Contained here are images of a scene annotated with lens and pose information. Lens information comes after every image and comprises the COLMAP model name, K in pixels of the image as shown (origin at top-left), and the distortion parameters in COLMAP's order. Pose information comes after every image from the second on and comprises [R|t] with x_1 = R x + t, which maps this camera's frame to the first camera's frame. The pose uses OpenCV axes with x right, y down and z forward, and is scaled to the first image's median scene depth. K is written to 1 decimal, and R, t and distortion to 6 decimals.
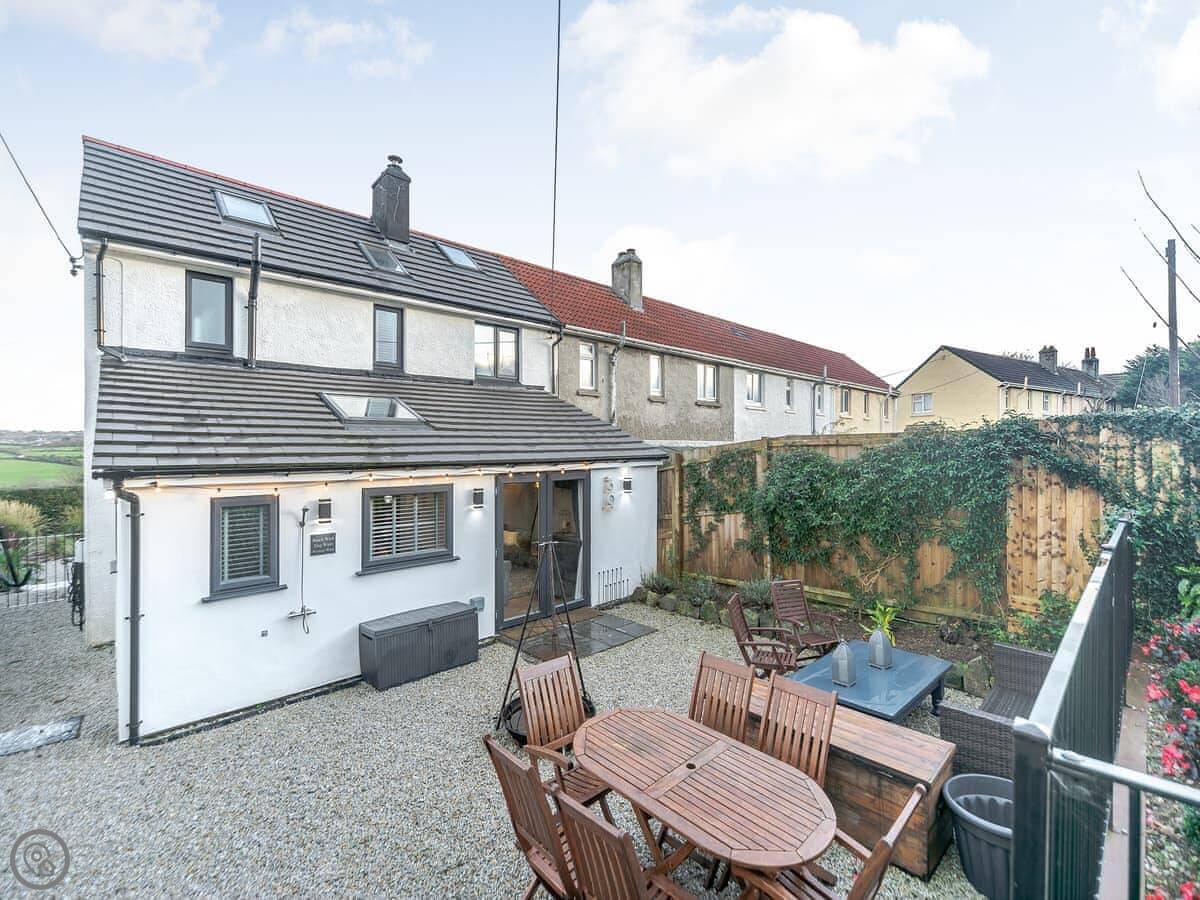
lens RADIAL K [[533.1, 0, 608.4], [0, 533.1, 445.2], [0, 0, 1]] dist [0.010783, -0.000697]
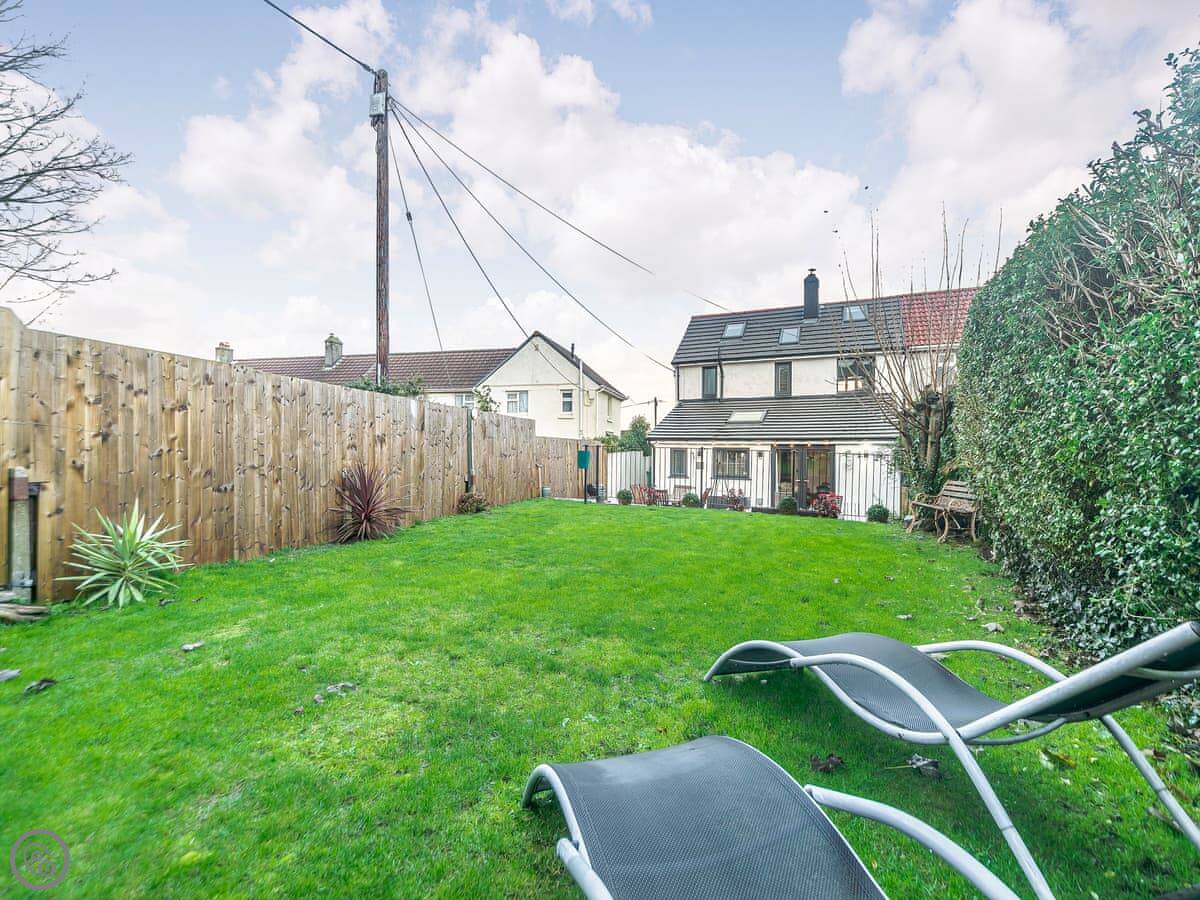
lens RADIAL K [[583.2, 0, 591.4], [0, 583.2, 442.7], [0, 0, 1]] dist [0.011980, -0.001961]
pose [[0.365431, -0.001896, -0.930836, 1.709030], [-0.005542, 0.999976, -0.004213, 0.059528], [0.930822, 0.006698, 0.365412, -0.555838]]
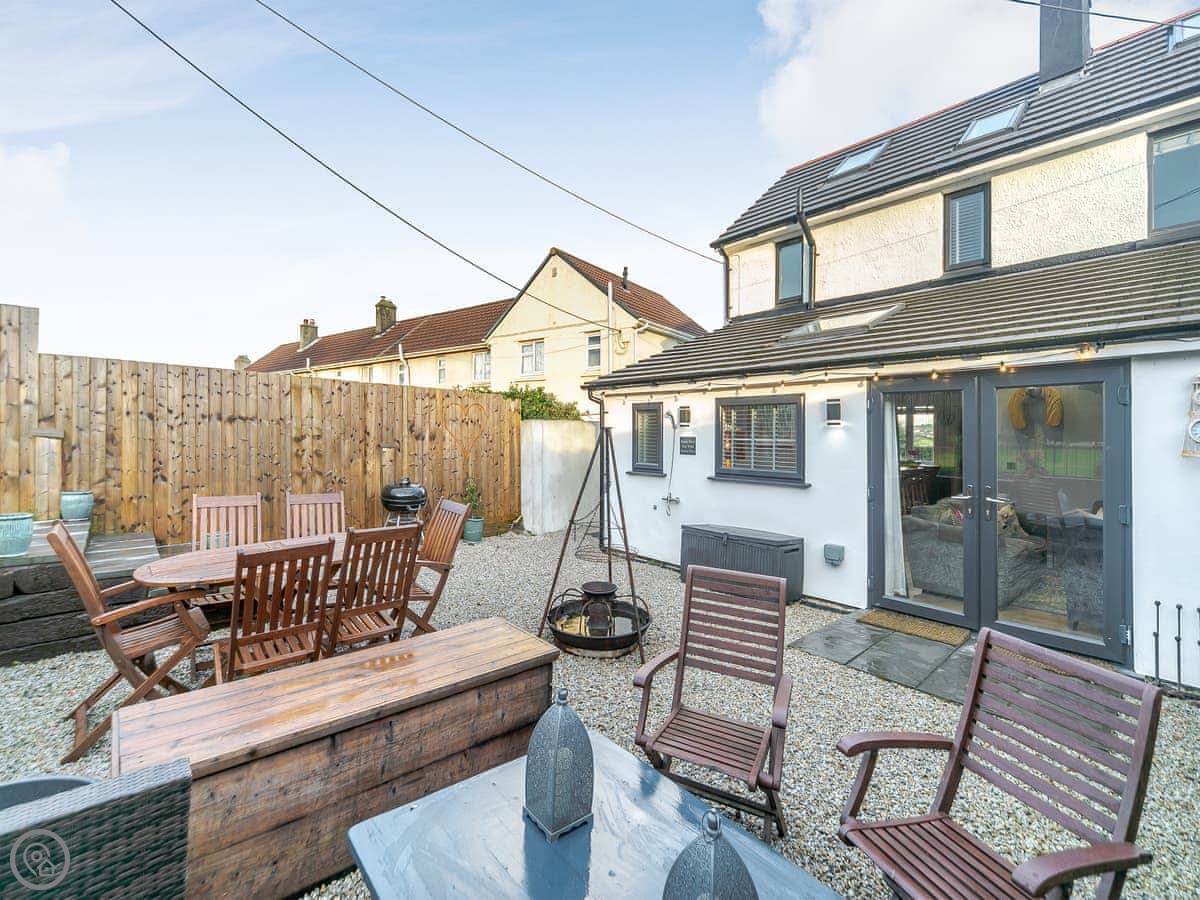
lens RADIAL K [[533.1, 0, 601.8], [0, 533.1, 435.3], [0, 0, 1]] dist [0.010783, -0.000697]
pose [[-0.029618, 0.002052, -0.999559, 0.483995], [-0.004605, 0.999987, 0.002189, 0.123597], [0.999551, 0.004668, -0.029608, 0.652065]]
